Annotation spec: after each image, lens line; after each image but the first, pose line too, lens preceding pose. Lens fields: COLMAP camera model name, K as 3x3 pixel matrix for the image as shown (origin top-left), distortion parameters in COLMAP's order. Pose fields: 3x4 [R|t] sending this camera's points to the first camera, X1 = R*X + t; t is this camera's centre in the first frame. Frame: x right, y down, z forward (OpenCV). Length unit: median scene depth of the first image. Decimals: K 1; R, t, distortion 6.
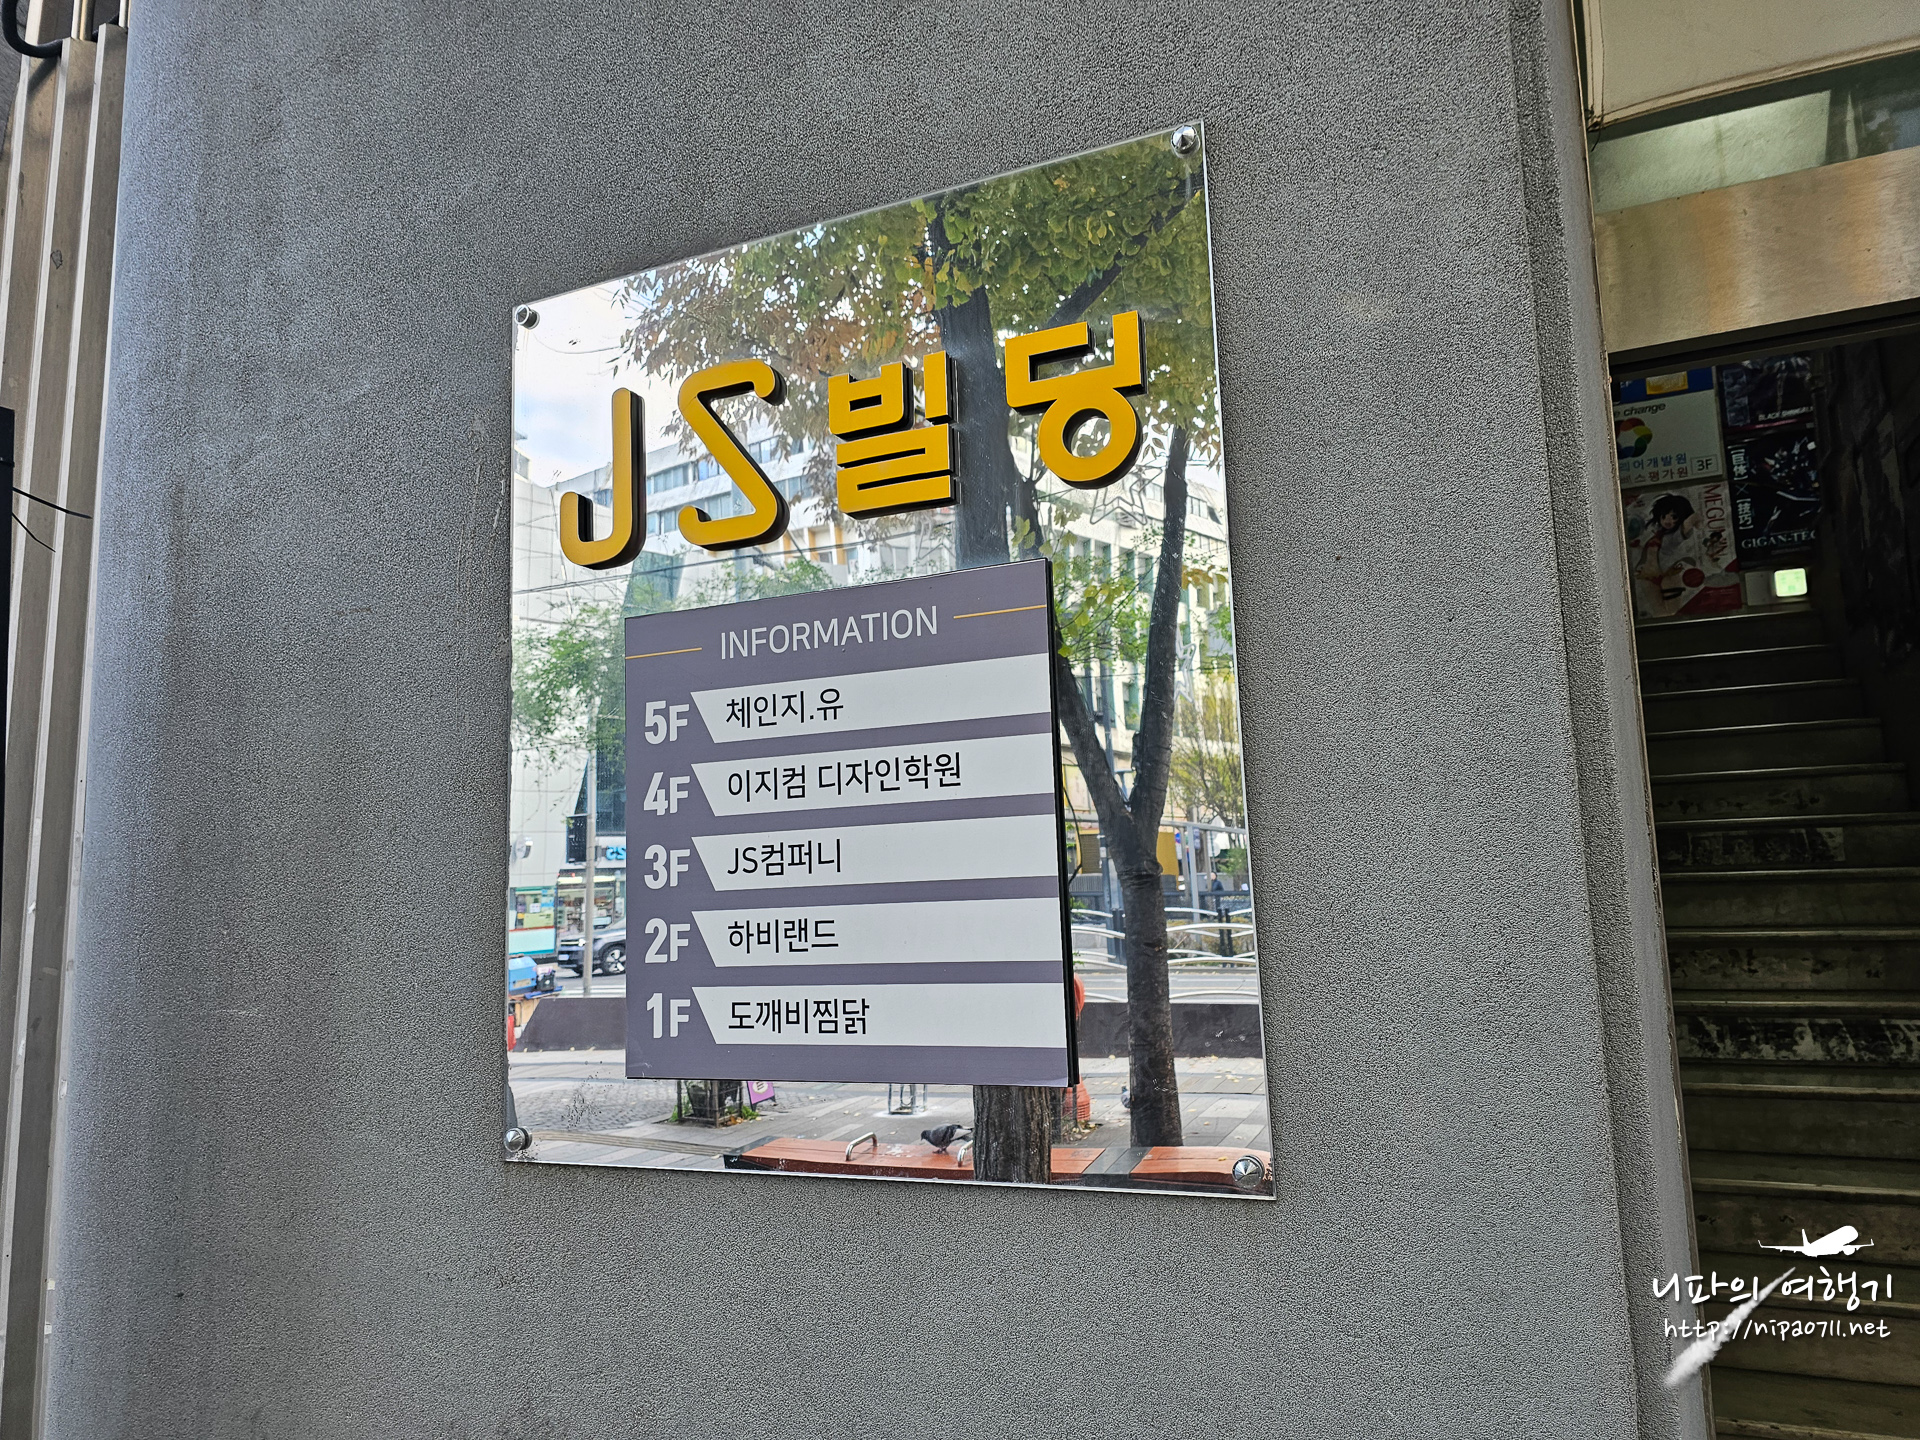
lens RADIAL K [[1289.2, 0, 967.2], [0, 1289.2, 736.9], [0, 0, 1]] dist [0.021986, -0.005338]
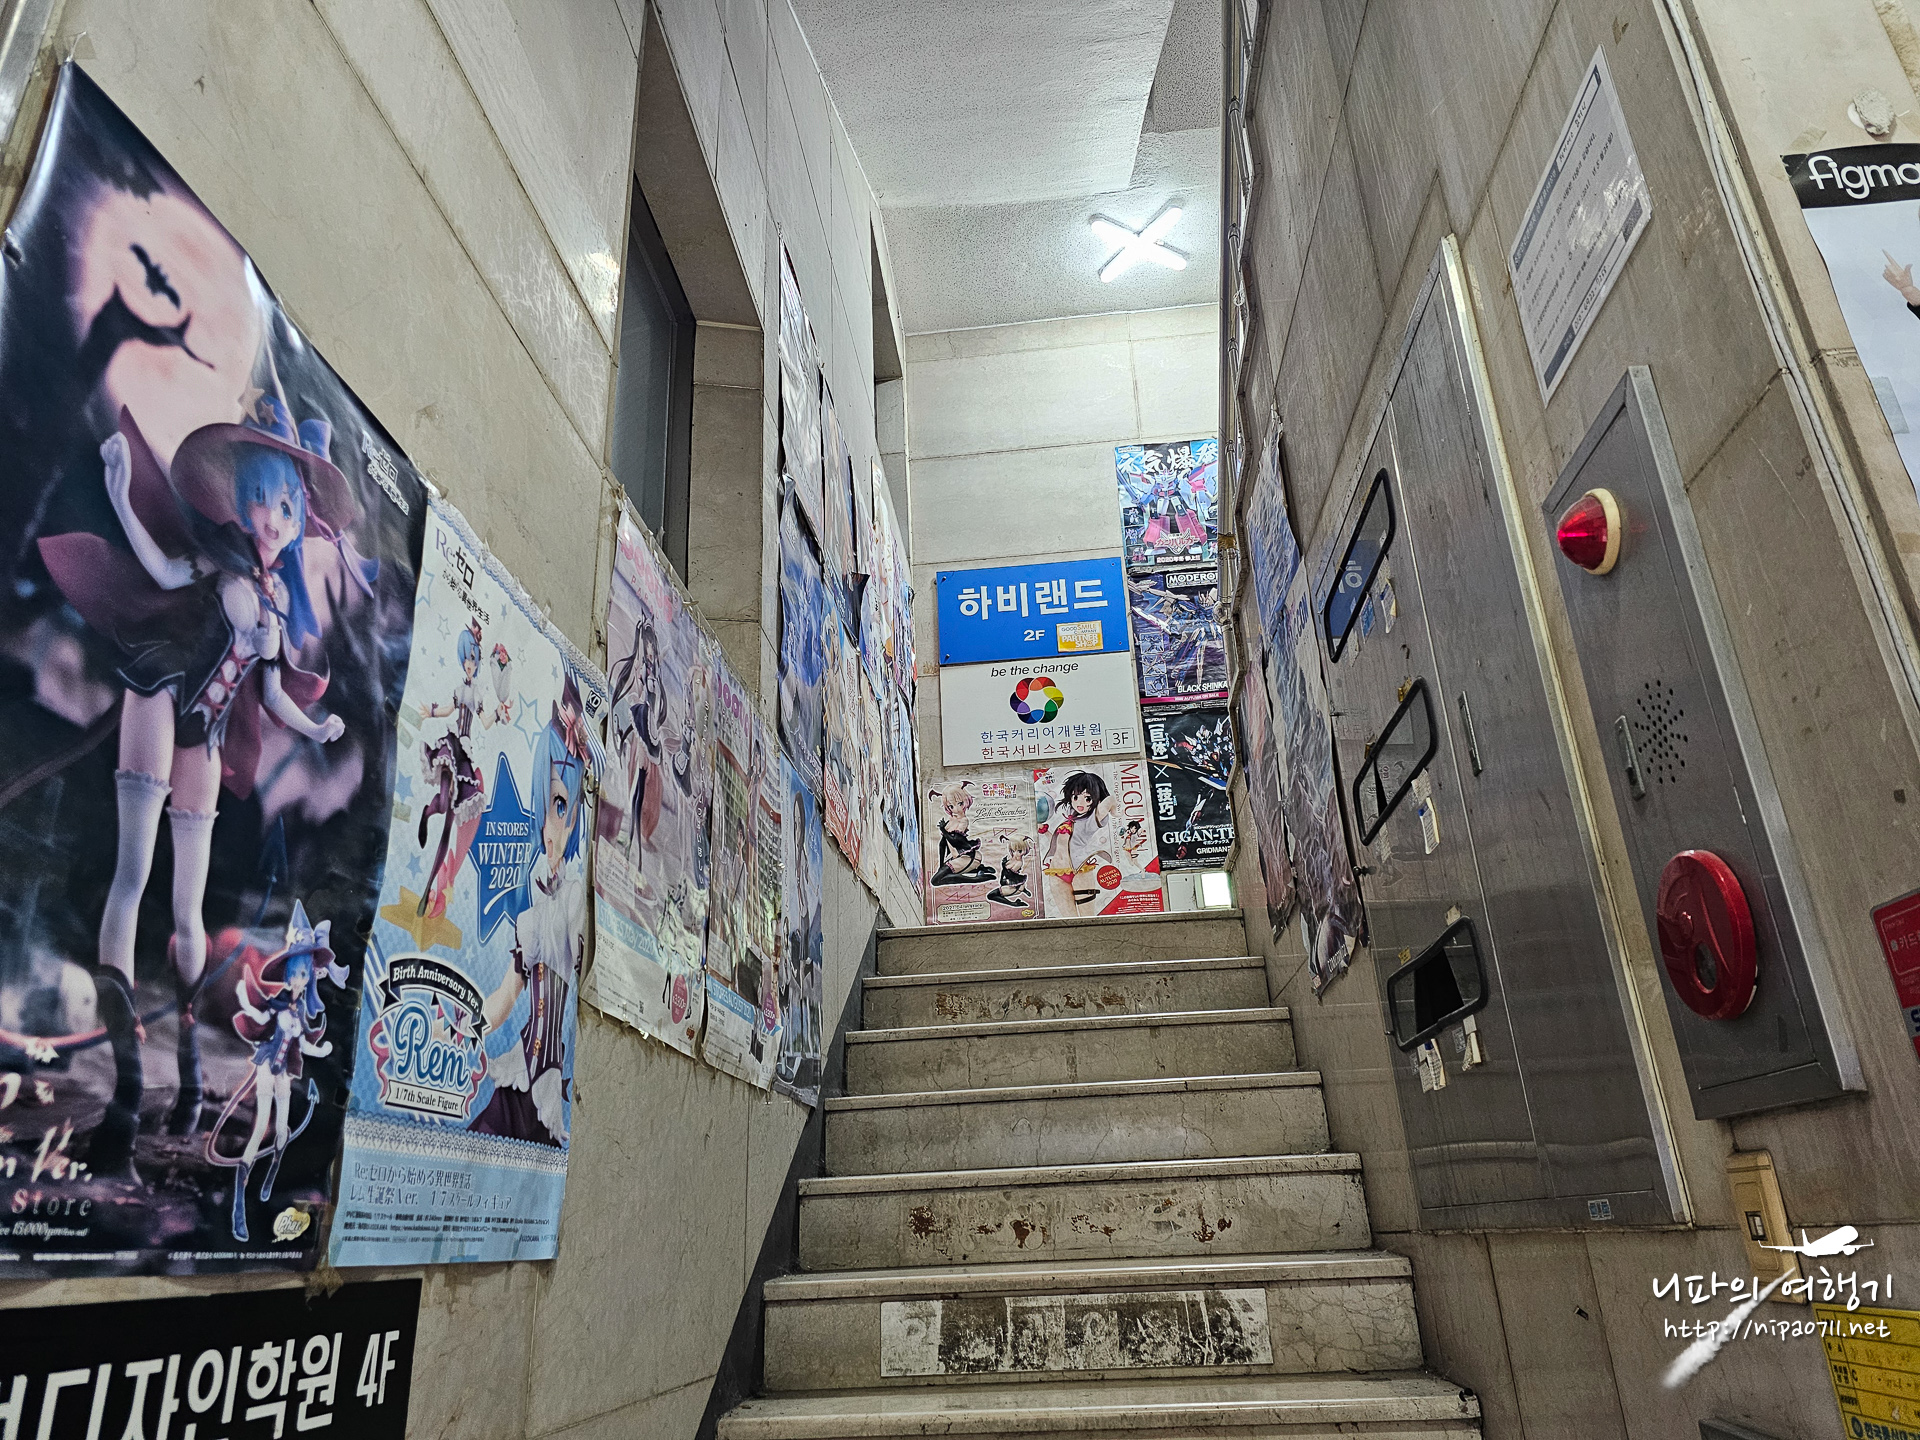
lens RADIAL K [[1289.2, 0, 947.4], [0, 1289.2, 715.1], [0, 0, 1]] dist [0.021986, -0.005338]
pose [[0.944858, 0.112304, 0.307622, 0.223808], [-0.025432, 0.961686, -0.272971, -0.003810], [-0.326491, 0.250096, 0.911513, 0.311463]]
